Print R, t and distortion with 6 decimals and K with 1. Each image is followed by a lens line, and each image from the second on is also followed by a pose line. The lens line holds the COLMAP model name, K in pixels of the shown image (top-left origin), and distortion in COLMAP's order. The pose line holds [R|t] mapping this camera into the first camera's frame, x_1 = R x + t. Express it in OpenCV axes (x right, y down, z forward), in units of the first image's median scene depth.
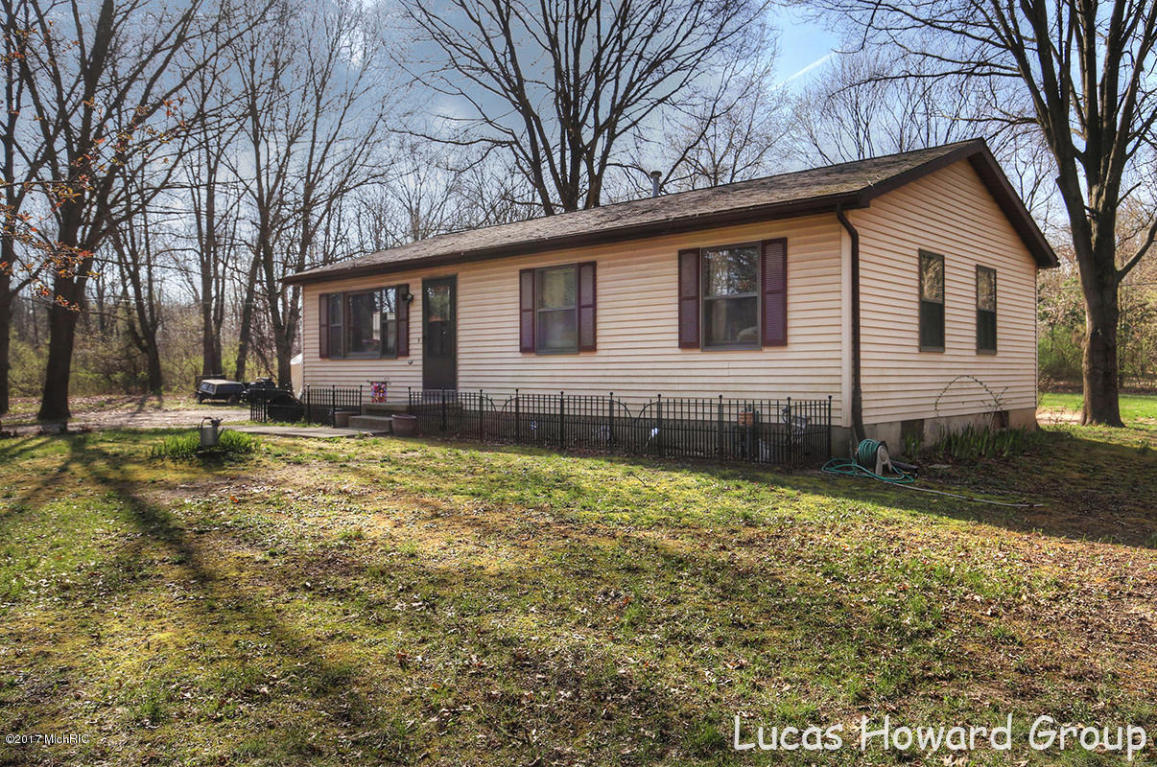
lens RADIAL K [[863.8, 0, 578.9], [0, 863.8, 380.3], [0, 0, 1]] dist [-0.004632, -0.000131]
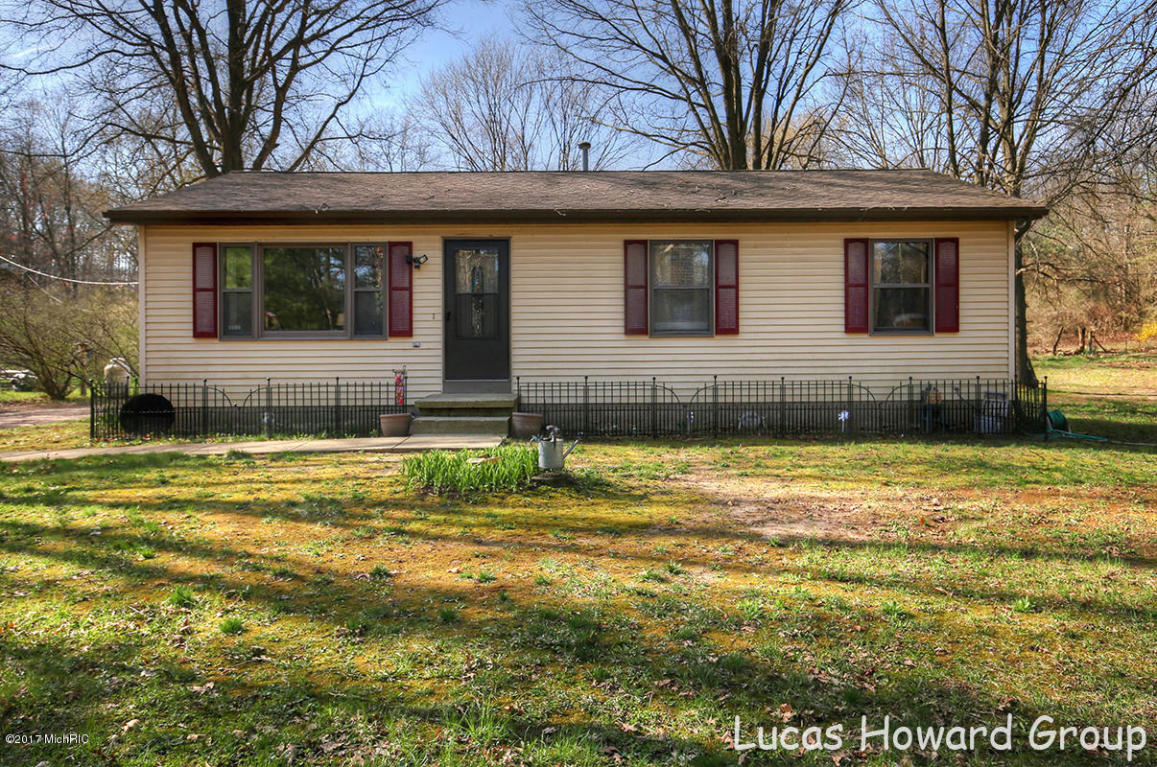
lens RADIAL K [[678.5, 0, 578.0], [0, 678.5, 356.7], [0, 0, 1]] dist [0.008583, 0.000397]
pose [[0.723723, -0.000994, 0.690090, -0.575656], [0.011695, 0.999873, -0.010825, -0.002652], [-0.689992, 0.015905, 0.723642, 0.535026]]
